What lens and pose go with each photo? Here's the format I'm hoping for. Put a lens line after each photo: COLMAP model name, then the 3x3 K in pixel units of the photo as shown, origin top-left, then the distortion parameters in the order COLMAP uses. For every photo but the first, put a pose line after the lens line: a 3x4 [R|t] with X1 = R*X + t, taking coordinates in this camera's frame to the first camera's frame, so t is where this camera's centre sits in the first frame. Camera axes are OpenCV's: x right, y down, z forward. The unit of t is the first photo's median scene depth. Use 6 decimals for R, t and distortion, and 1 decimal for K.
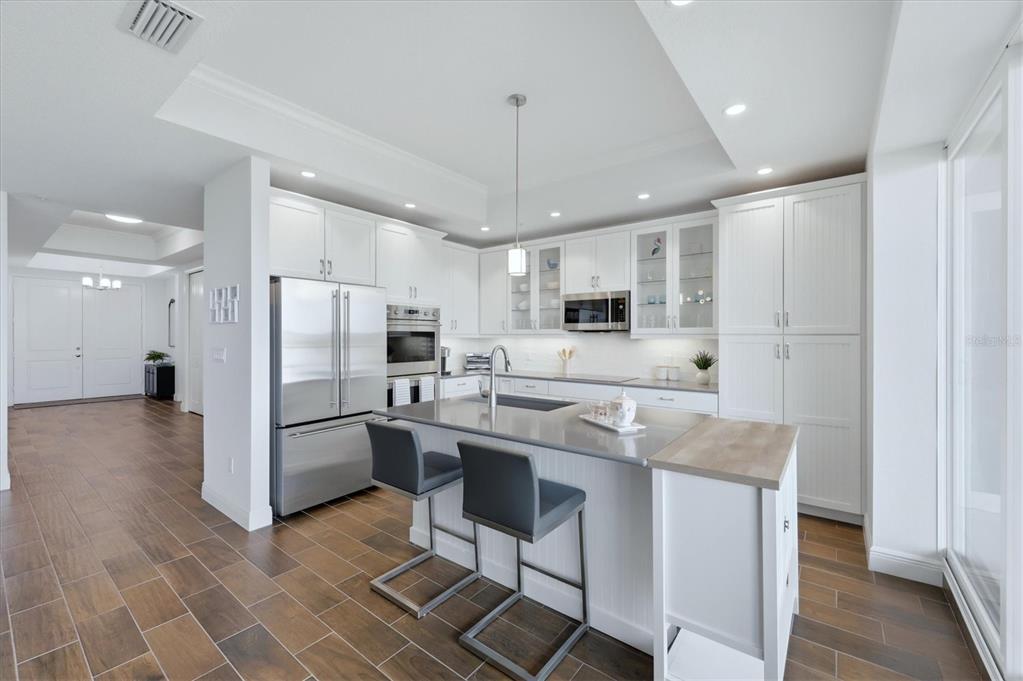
lens RADIAL K [[416.6, 0, 511.5], [0, 416.6, 340.5], [0, 0, 1]] dist [0.001142, 0.000180]
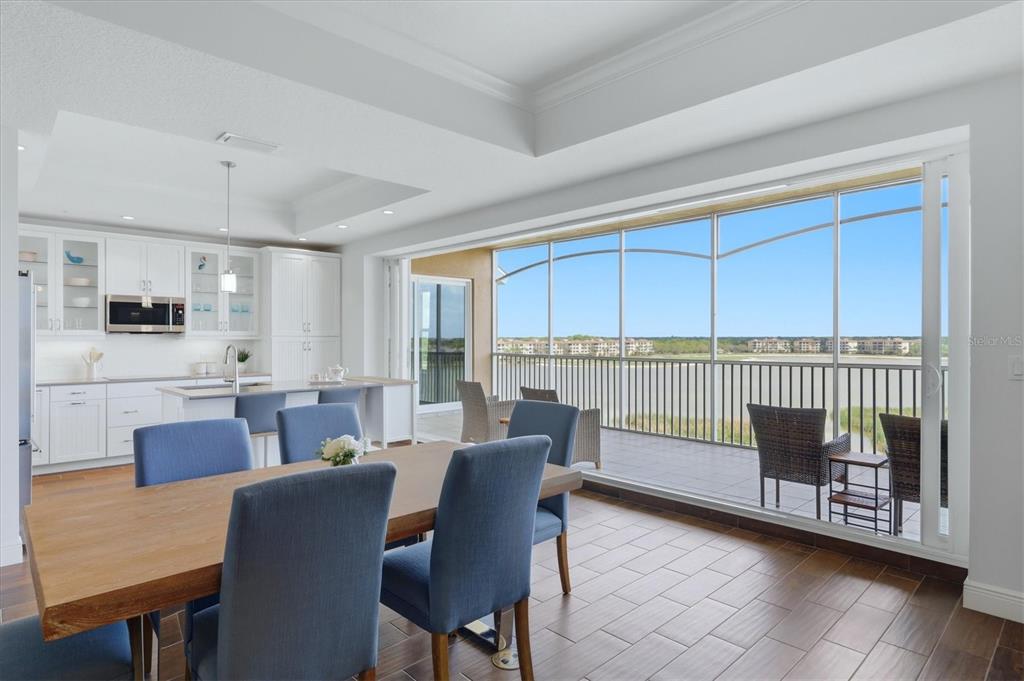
lens RADIAL K [[559.1, 0, 512.0], [0, 559.1, 340.5], [0, 0, 1]] dist [0.000648, 0.000087]
pose [[0.142288, -0.005196, 0.989812, -1.114130], [0.011664, 0.999926, 0.003572, 0.002845], [-0.989757, 0.011037, 0.142338, -0.113863]]
